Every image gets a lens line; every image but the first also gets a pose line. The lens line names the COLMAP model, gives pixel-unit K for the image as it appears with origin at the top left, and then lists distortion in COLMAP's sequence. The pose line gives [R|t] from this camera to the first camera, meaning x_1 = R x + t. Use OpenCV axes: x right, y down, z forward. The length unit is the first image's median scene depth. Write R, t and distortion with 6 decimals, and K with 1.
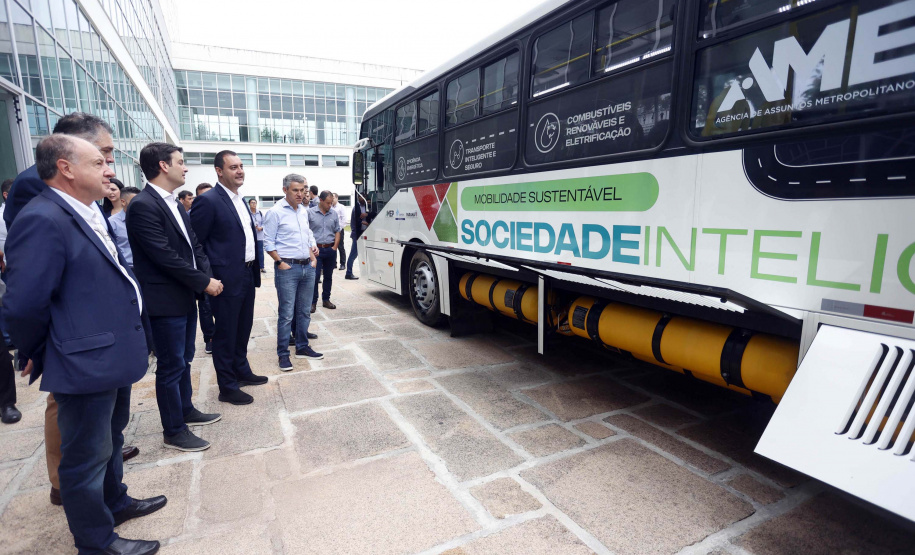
lens RADIAL K [[474.8, 0, 434.6], [0, 474.8, 286.2], [0, 0, 1]] dist [-0.065022, 0.000262]
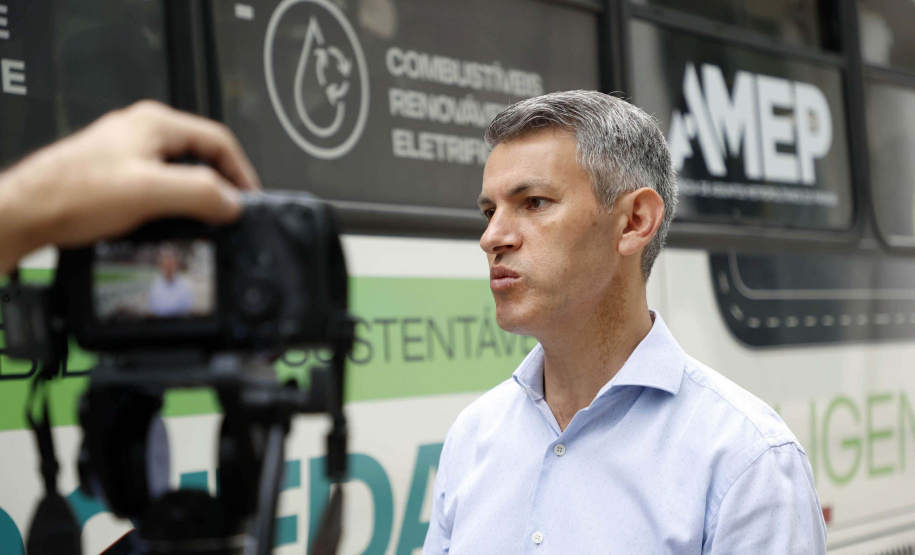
lens RADIAL K [[1871.8, 0, 457.5], [0, 1871.8, 277.5], [0, 0, 1]] dist [0.429538, 0.067638]
pose [[-0.511726, 0.060245, 0.857034, -0.547407], [0.175668, 0.983801, 0.035733, -0.224121], [-0.840998, 0.168838, -0.514019, 1.308898]]
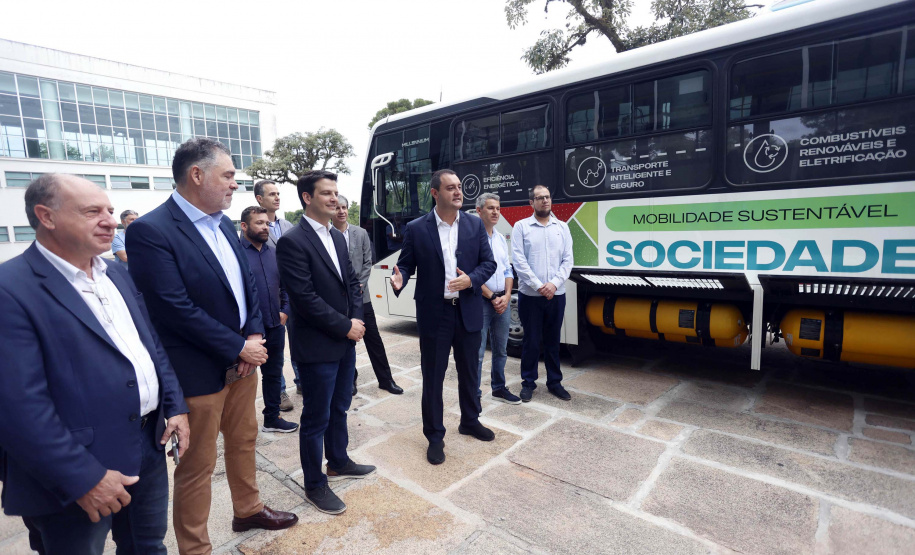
lens RADIAL K [[453.4, 0, 457.5], [0, 453.4, 277.5], [0, 0, 1]] dist [-0.067147, 0.026339]
pose [[0.911948, -0.072248, 0.403894, -0.704626], [0.095309, 0.994750, -0.037257, -0.076904], [-0.399082, 0.072472, 0.914047, 0.371701]]
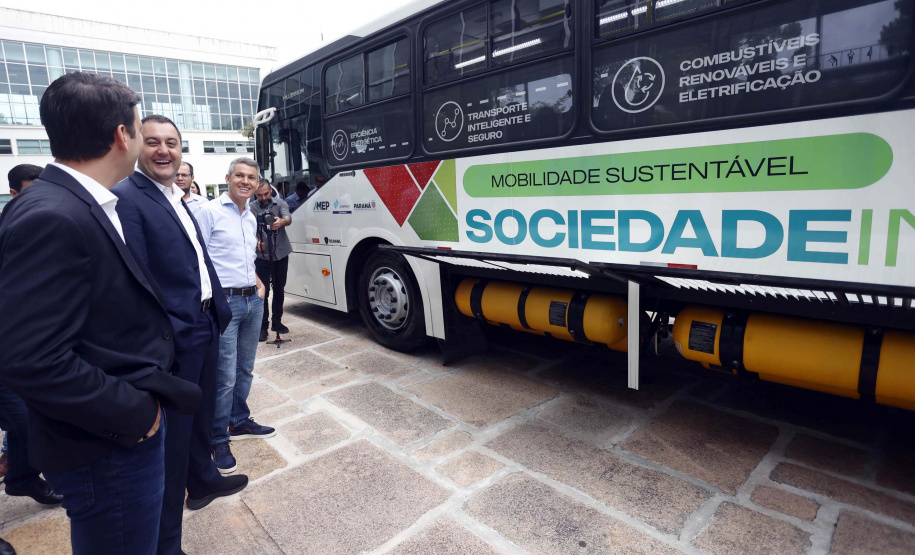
lens RADIAL K [[485.1, 0, 427.2], [0, 485.1, 256.8], [0, 0, 1]] dist [-0.074840, 0.032379]
pose [[0.955210, -0.081253, 0.284554, -0.265378], [0.089674, 0.995832, -0.016670, -0.074504], [-0.282013, 0.041440, 0.958515, 0.368747]]
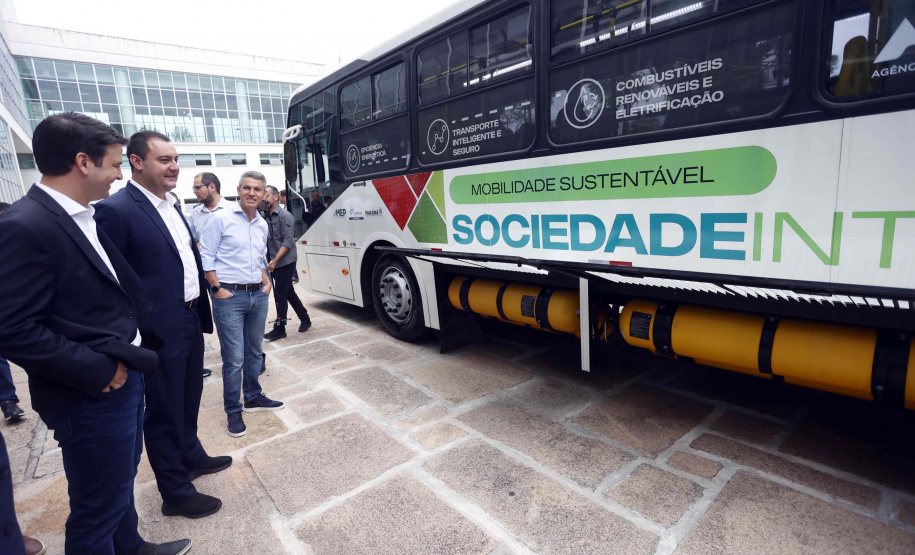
lens RADIAL K [[455.4, 0, 457.5], [0, 455.4, 277.5], [0, 0, 1]] dist [-0.080278, 0.038500]
pose [[0.964052, -0.093347, 0.248779, -0.172814], [0.091786, 0.995618, 0.017892, -0.055530], [-0.249359, 0.005585, 0.968395, 0.277420]]
